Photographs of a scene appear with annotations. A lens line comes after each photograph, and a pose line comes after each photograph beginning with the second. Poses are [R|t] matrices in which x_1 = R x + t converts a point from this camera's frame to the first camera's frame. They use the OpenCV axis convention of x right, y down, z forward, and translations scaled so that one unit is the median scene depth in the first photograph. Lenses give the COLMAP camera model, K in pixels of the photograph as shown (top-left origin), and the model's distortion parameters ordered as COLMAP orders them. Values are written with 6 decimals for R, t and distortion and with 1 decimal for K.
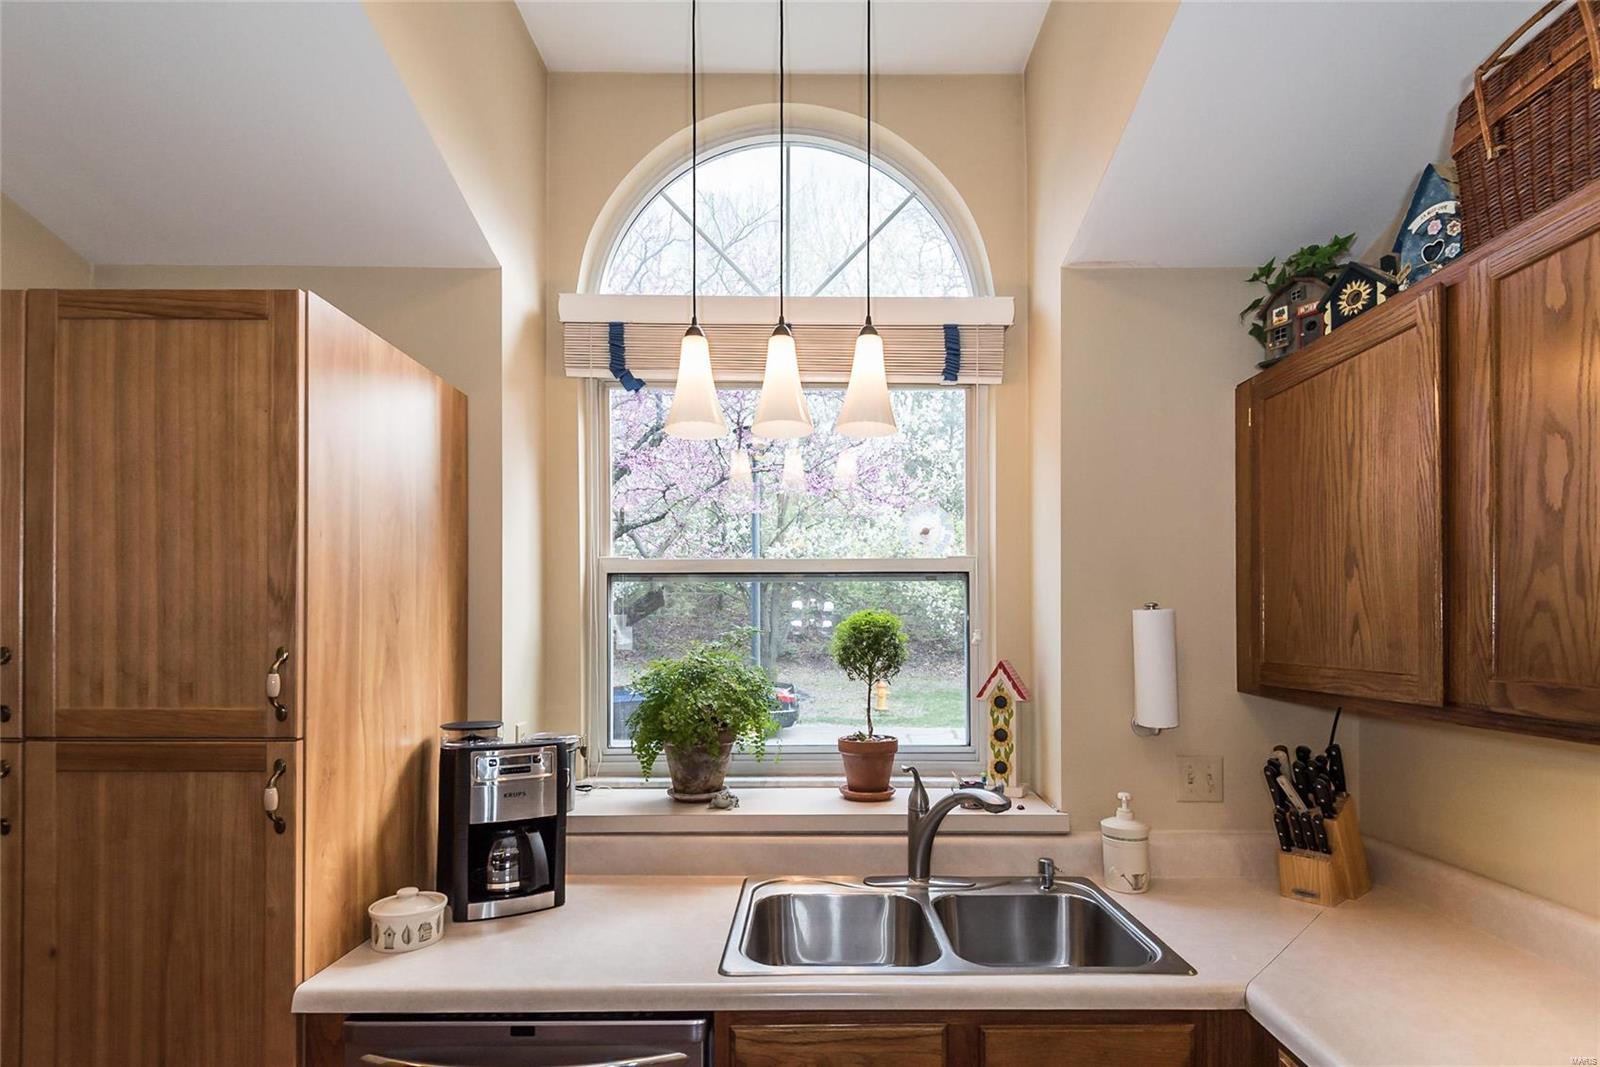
lens RADIAL K [[777.8, 0, 818.2], [0, 777.8, 622.3], [0, 0, 1]] dist [0.023357, -0.001515]
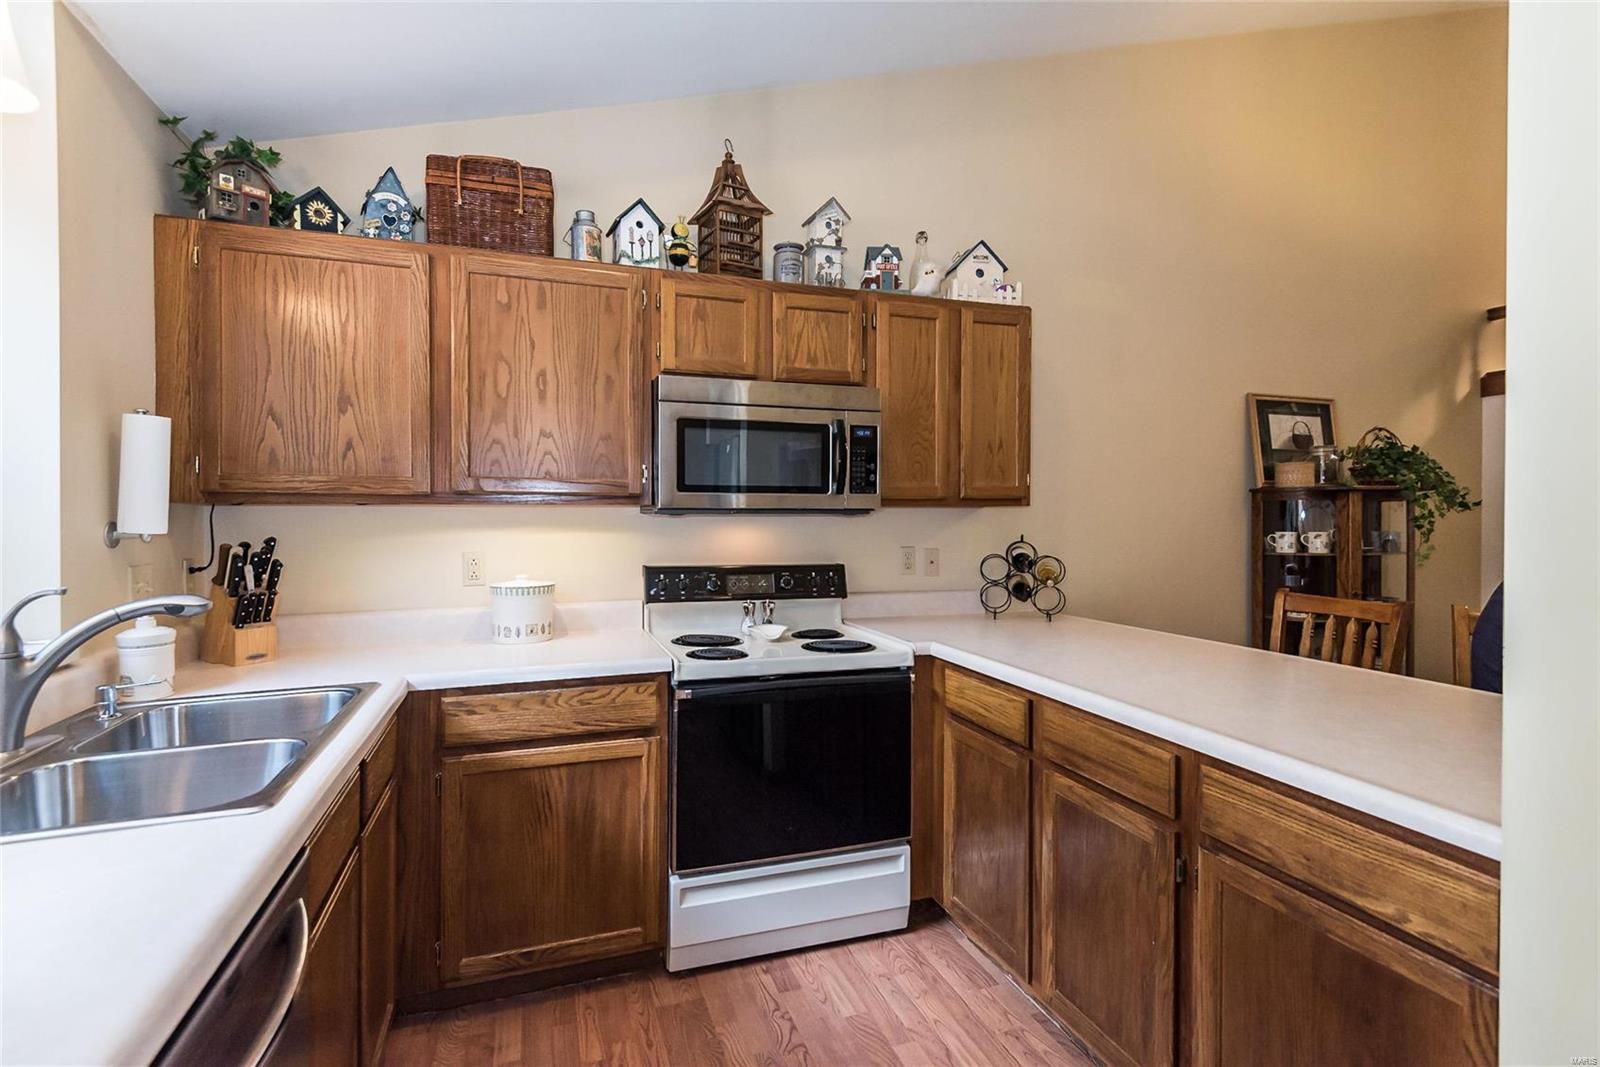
lens RADIAL K [[770.5, 0, 798.6], [0, 770.5, 527.7], [0, 0, 1]] dist [0.019688, -0.010646]
pose [[-0.319225, -0.009963, 0.947627, -0.840036], [-0.008171, 0.999937, 0.007760, 0.121245], [-0.947644, -0.005266, -0.319286, 0.578601]]
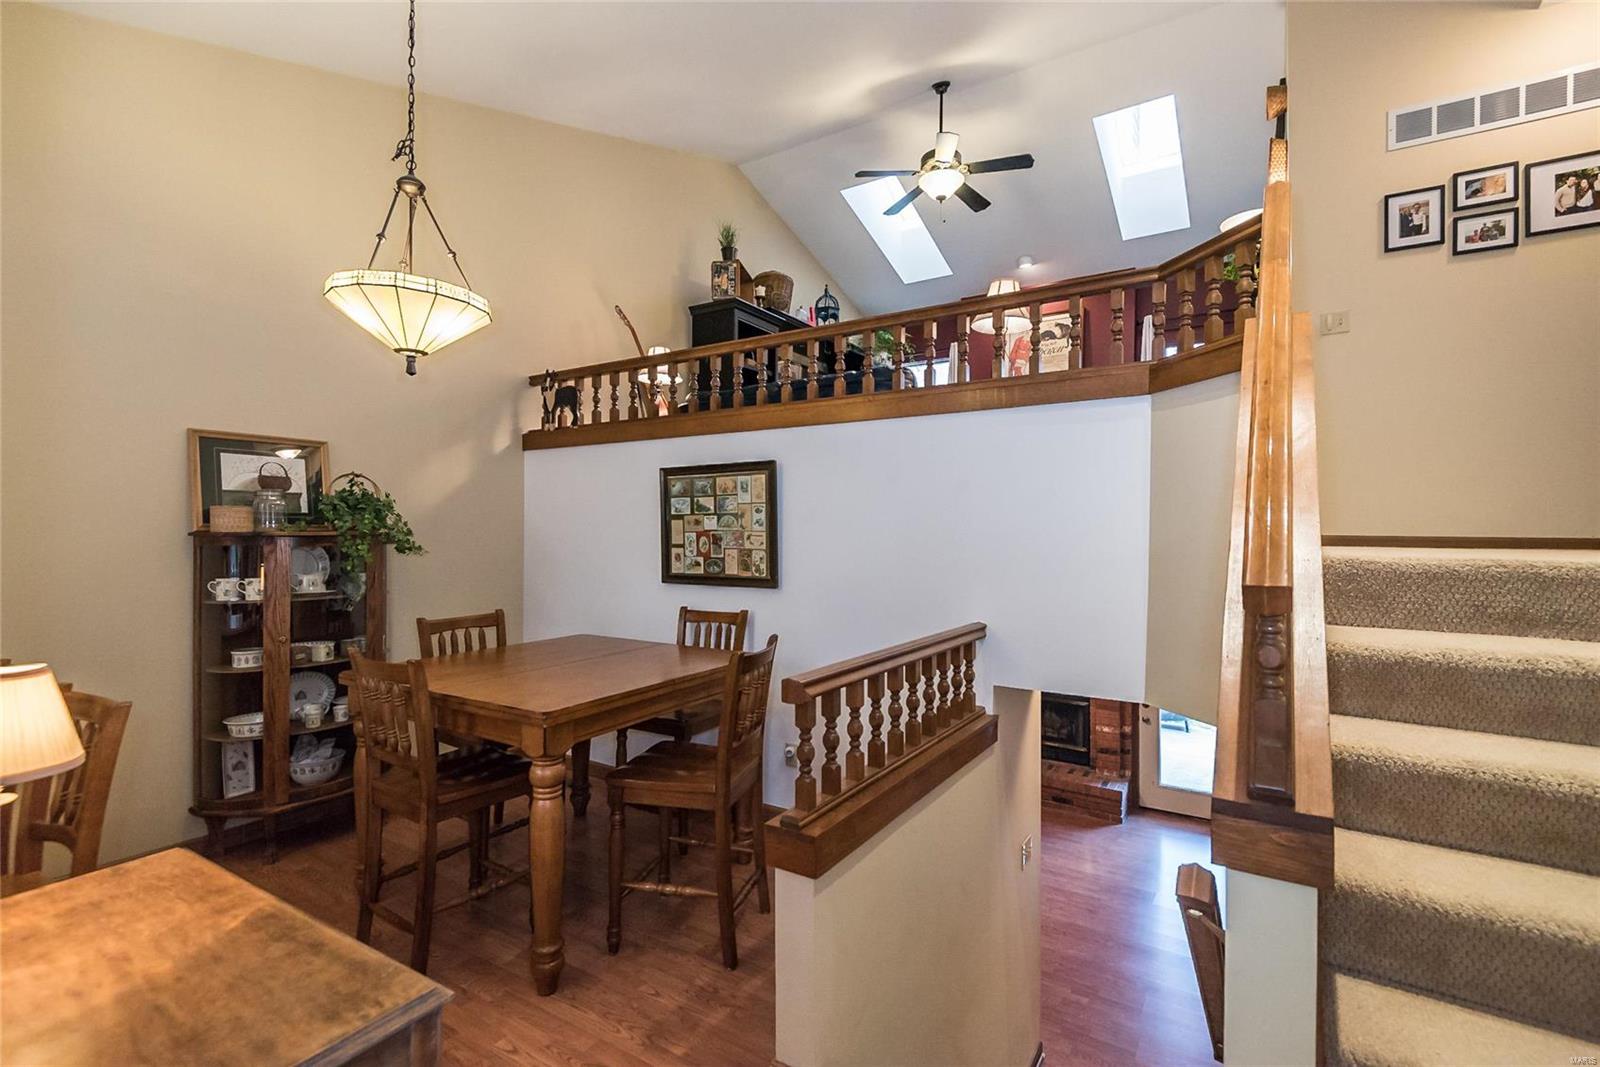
lens RADIAL K [[733.0, 0, 811.6], [0, 733.0, 537.5], [0, 0, 1]] dist [0.013417, -0.004630]
pose [[-0.836463, -0.011563, 0.547901, -1.511512], [-0.016570, 0.999854, -0.004197, 0.025312], [-0.547772, -0.012589, -0.836533, -0.486146]]
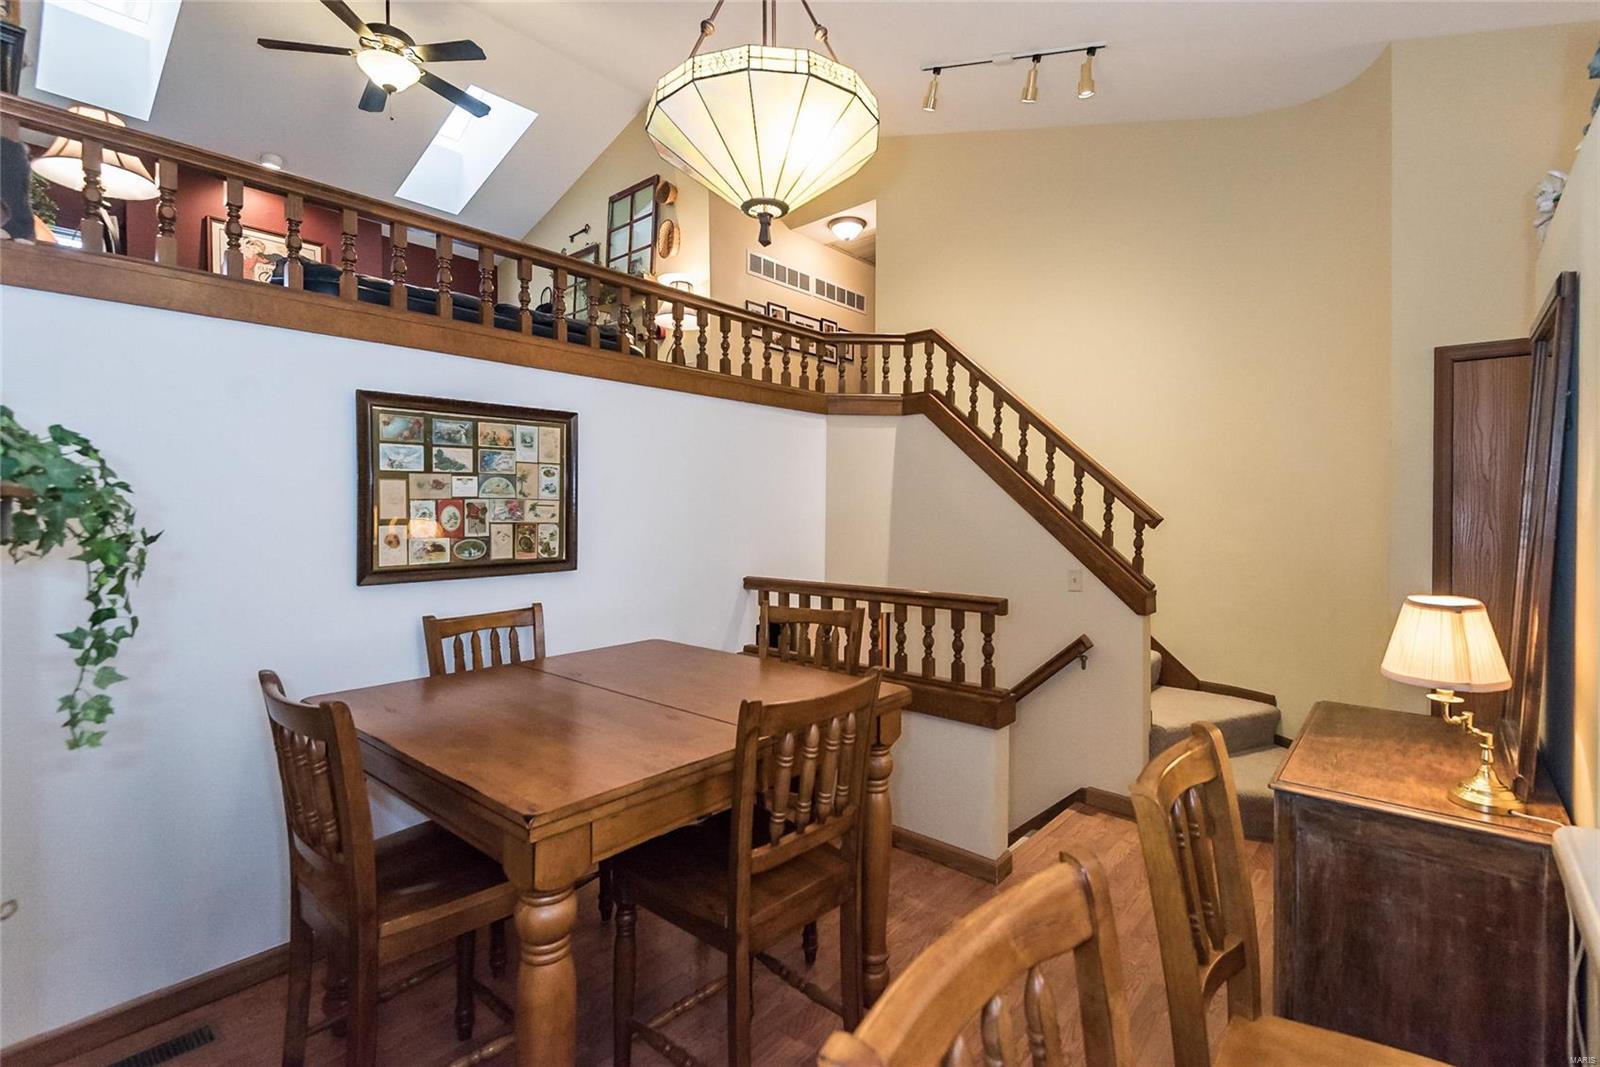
lens RADIAL K [[733.0, 0, 781.3], [0, 733.0, 524.5], [0, 0, 1]] dist [0.013417, -0.004630]
pose [[-0.665336, 0.012543, -0.746439, 0.599872], [0.006019, 0.999916, 0.011437, 0.041199], [0.746520, 0.003116, -0.665356, -0.672690]]
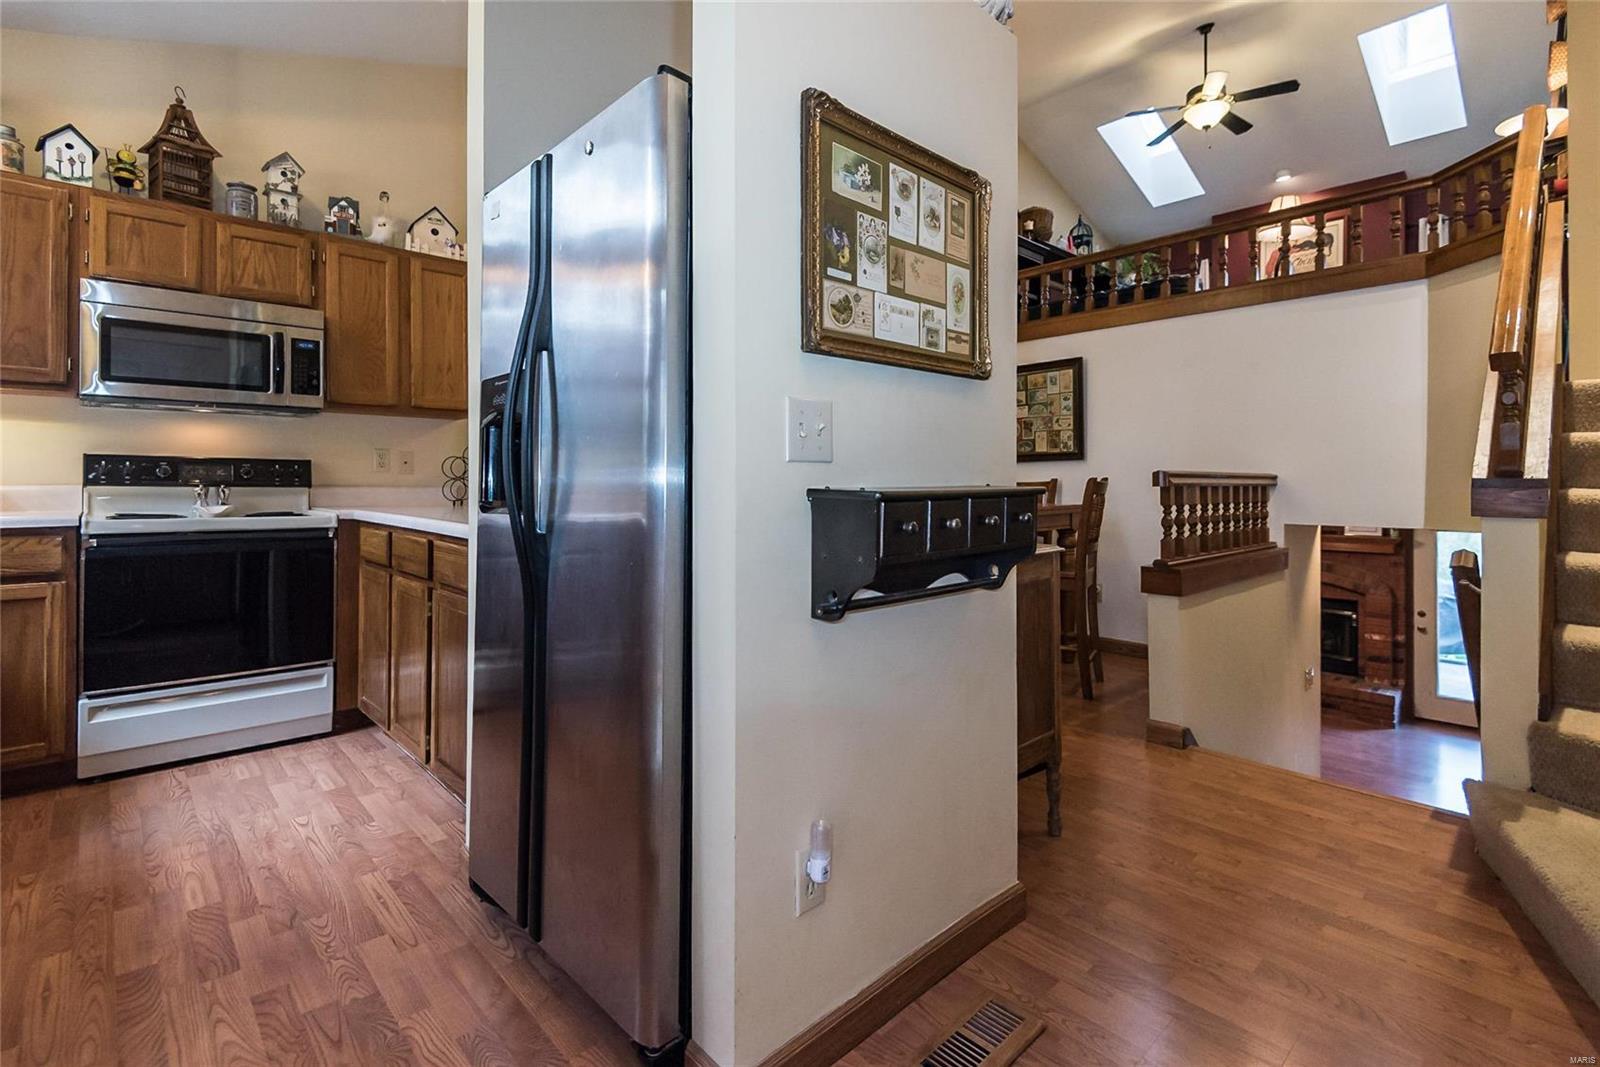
lens RADIAL K [[769.2, 0, 818.3], [0, 769.2, 490.4], [0, 0, 1]] dist [-0.004325, -0.002756]
pose [[-0.684424, -0.006391, 0.729056, -1.628838], [-0.011588, 0.999931, -0.002113, 0.280682], [-0.728992, -0.009894, -0.684451, 0.347075]]
